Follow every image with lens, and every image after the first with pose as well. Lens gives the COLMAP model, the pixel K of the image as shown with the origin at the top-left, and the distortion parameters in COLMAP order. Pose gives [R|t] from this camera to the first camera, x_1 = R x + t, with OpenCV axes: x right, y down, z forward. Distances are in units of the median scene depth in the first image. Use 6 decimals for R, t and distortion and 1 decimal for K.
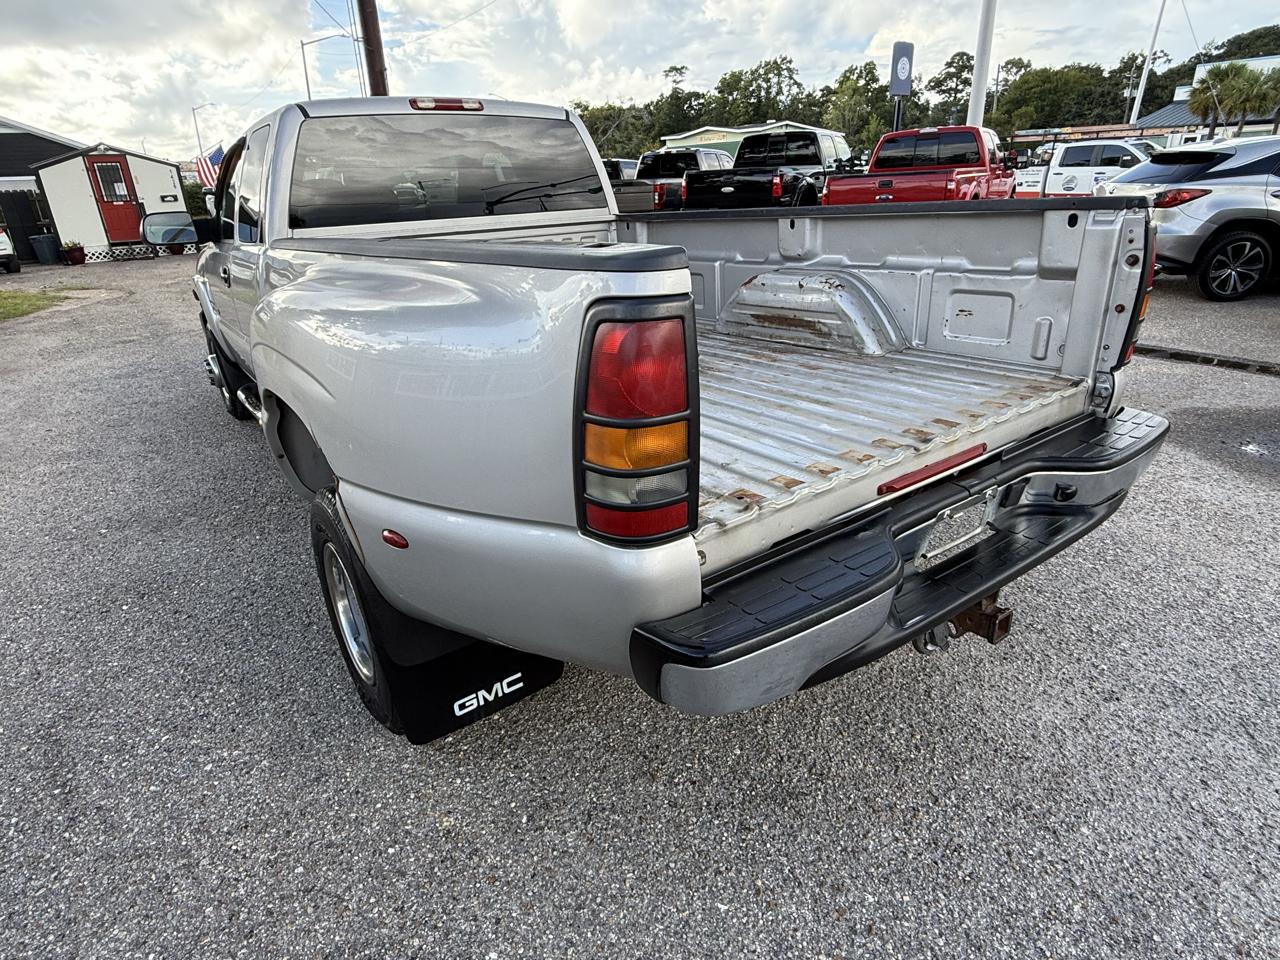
lens RADIAL K [[711.3, 0, 627.1], [0, 711.3, 482.2], [0, 0, 1]] dist [0.000859, 0.000657]
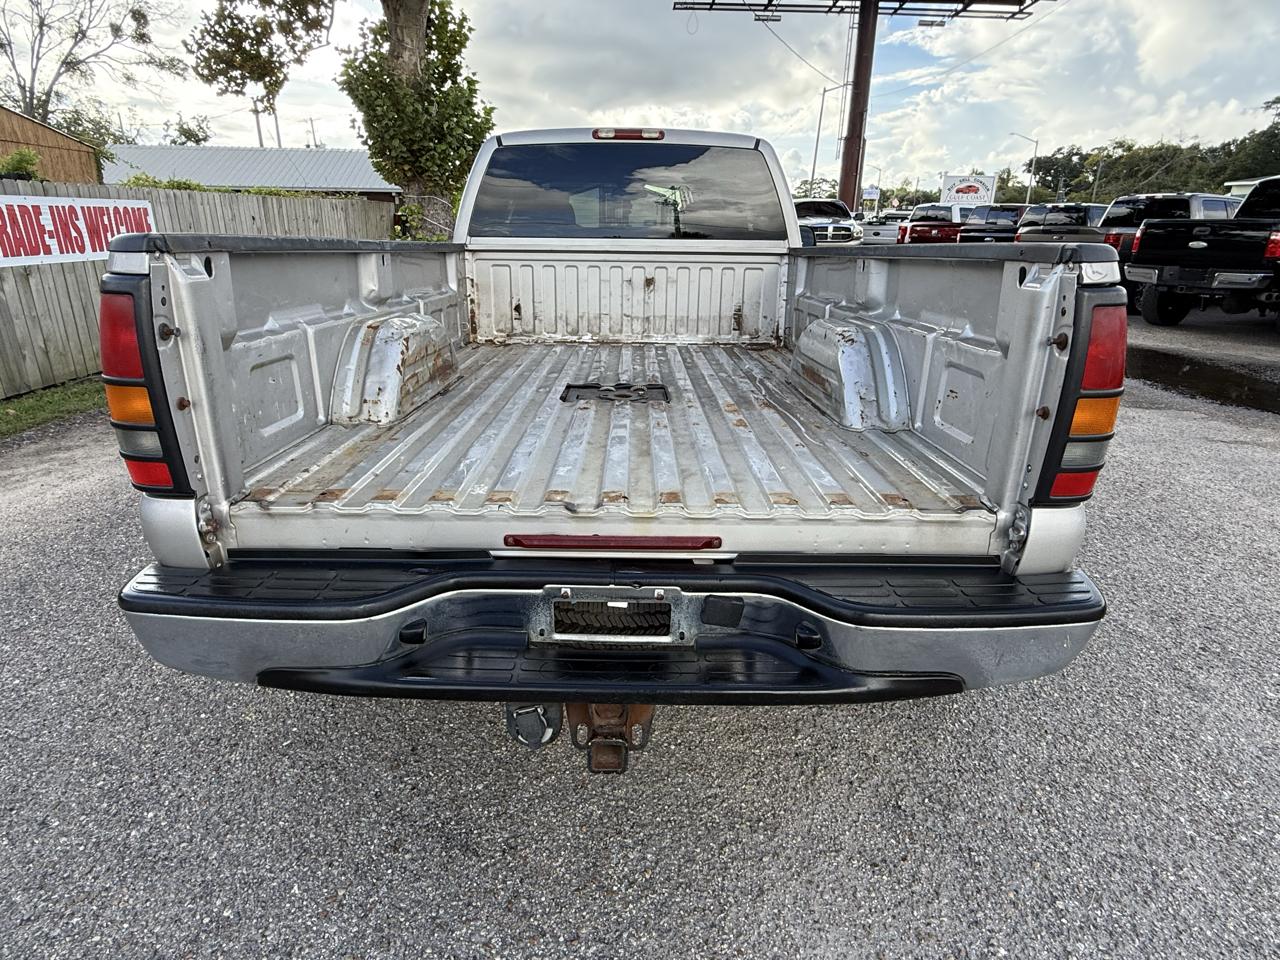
lens RADIAL K [[711.3, 0, 637.8], [0, 711.3, 482.9], [0, 0, 1]] dist [0.000859, 0.000657]
pose [[0.813551, 0.243594, -0.528012, 0.460597], [-0.267540, 0.963013, 0.032058, -0.063255], [0.516292, 0.115184, 0.848632, 0.159087]]
